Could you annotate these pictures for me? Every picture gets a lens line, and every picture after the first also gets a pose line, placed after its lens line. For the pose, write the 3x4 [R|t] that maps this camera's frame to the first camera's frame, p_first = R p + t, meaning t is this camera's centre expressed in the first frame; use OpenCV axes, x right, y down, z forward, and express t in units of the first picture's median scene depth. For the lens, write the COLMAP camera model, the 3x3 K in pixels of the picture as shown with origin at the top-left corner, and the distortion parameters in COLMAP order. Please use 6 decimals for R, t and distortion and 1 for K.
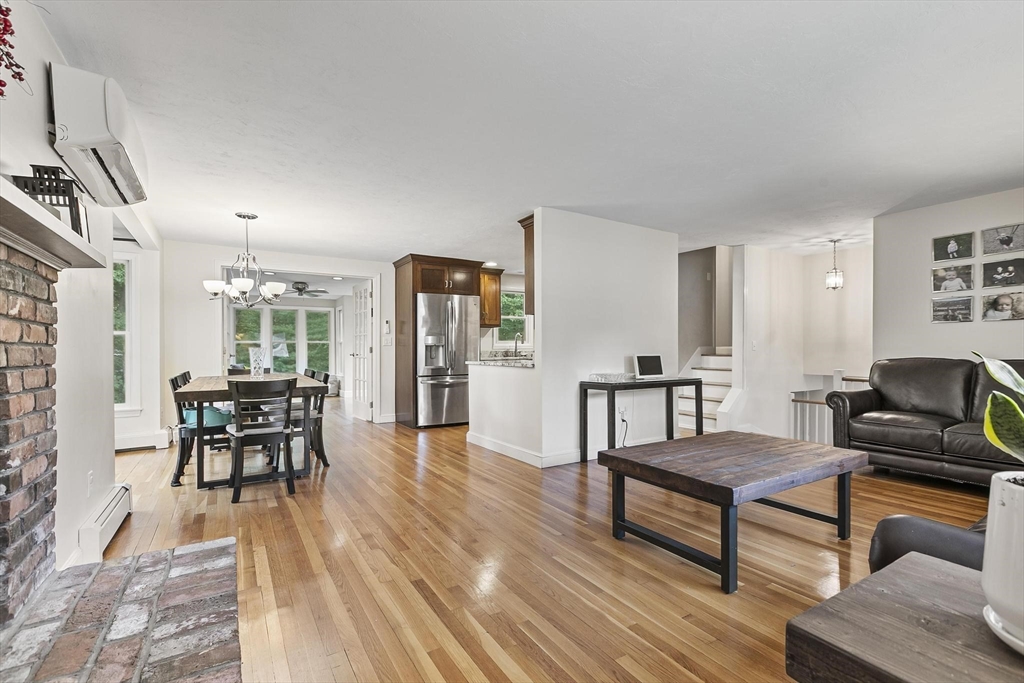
lens RADIAL K [[461.5, 0, 518.2], [0, 461.5, 347.6], [0, 0, 1]] dist [0.002413, 0.000661]
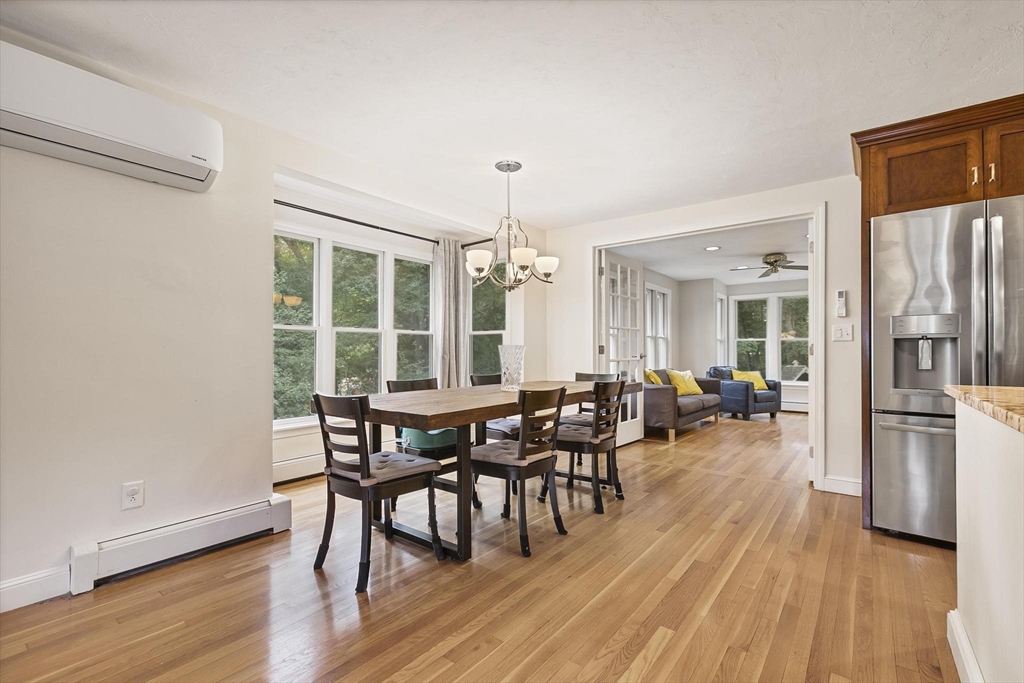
lens RADIAL K [[461.5, 0, 518.2], [0, 461.5, 347.6], [0, 0, 1]] dist [0.002413, 0.000661]
pose [[0.353645, -0.005295, -0.935365, 0.062020], [-0.002844, 0.999973, -0.006736, 0.006525], [0.935375, 0.005043, 0.353620, 0.474434]]
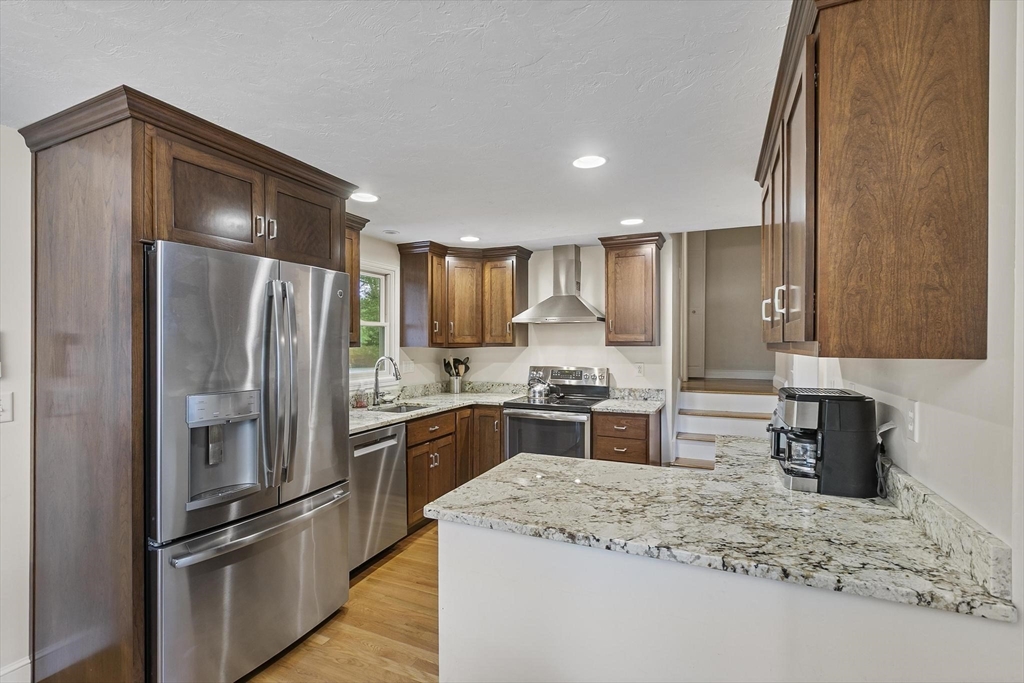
lens RADIAL K [[461.3, 0, 512.0], [0, 461.3, 341.5], [0, 0, 1]] dist [0.000753, 0.000262]
pose [[0.838375, 0.002148, 0.545089, -0.167956], [0.000349, 0.999990, -0.004479, -0.050287], [-0.545094, 0.003945, 0.838366, 0.580741]]
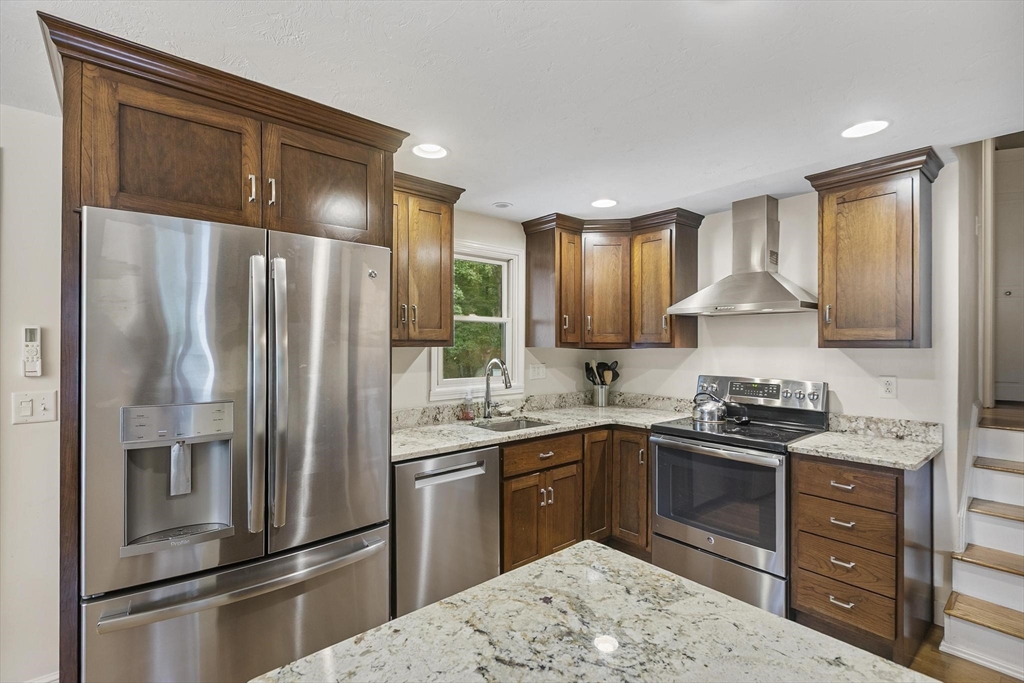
lens RADIAL K [[467.9, 0, 512.0], [0, 467.9, 341.5], [0, 0, 1]] dist [0.001349, -0.000198]
pose [[0.990049, 0.004323, 0.140659, -0.046159], [-0.003377, 0.999970, -0.006957, -0.048651], [-0.140684, 0.006413, 0.990034, 0.670375]]
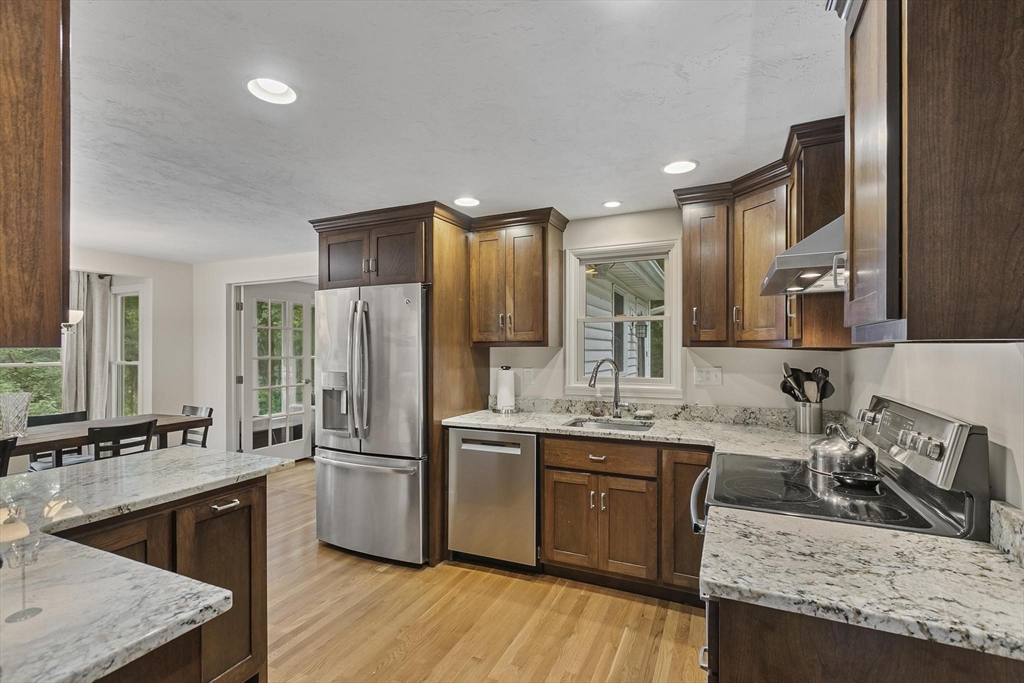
lens RADIAL K [[461.5, 0, 518.2], [0, 461.5, 347.6], [0, 0, 1]] dist [0.002413, 0.000661]
pose [[0.548149, 0.001400, -0.836379, 0.319159], [0.001408, 0.999996, 0.002597, -0.047261], [0.836379, -0.002601, 0.548145, 0.796901]]
